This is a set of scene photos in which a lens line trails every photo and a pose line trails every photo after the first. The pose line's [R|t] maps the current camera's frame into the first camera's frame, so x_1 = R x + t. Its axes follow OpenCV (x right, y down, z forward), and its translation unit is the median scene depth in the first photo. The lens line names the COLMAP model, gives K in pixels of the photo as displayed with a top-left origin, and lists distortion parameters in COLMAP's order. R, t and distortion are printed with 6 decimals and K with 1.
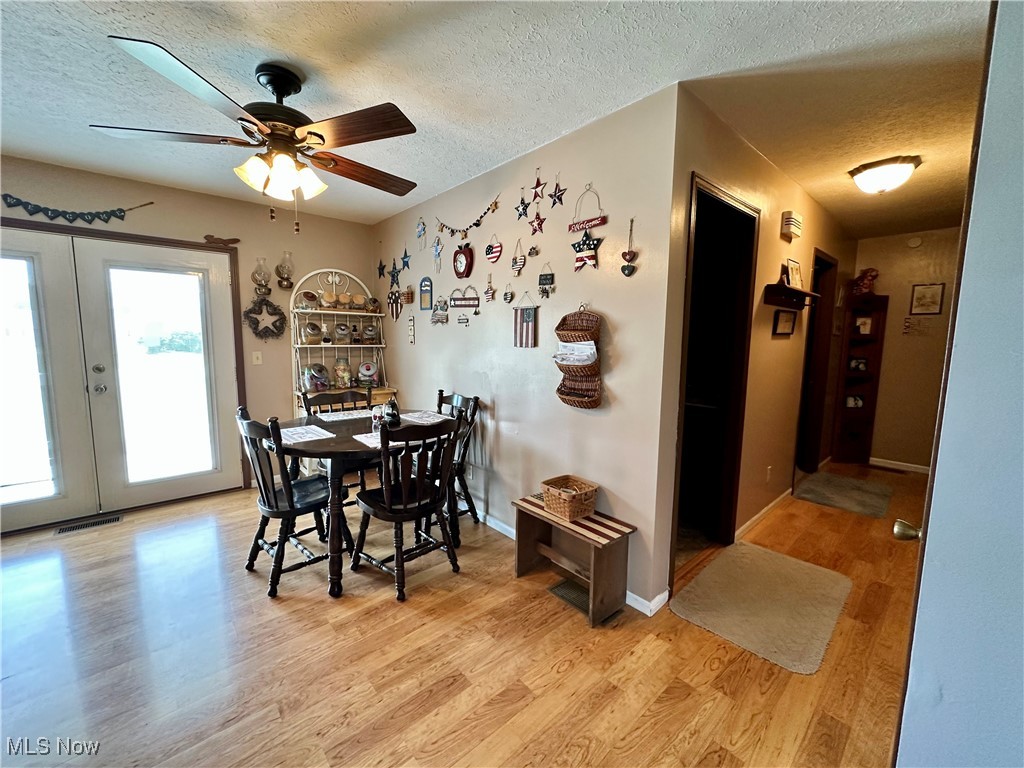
lens RADIAL K [[412.3, 0, 509.4], [0, 412.3, 380.9], [0, 0, 1]] dist [-0.000991, 0.000192]
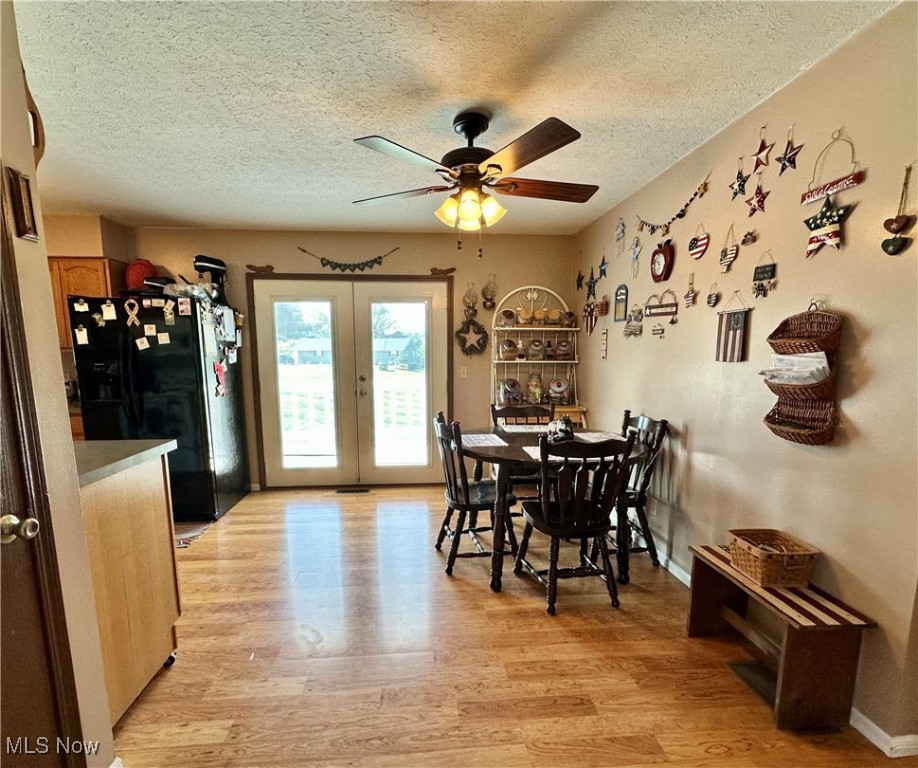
lens RADIAL K [[439.5, 0, 432.6], [0, 439.5, 413.9], [0, 0, 1]] dist [-0.000824, 0.000209]
pose [[0.795745, 0.070942, -0.601463, 0.111596], [-0.053040, 0.997463, 0.047477, 0.009865], [0.603305, -0.005878, 0.797489, -0.025404]]
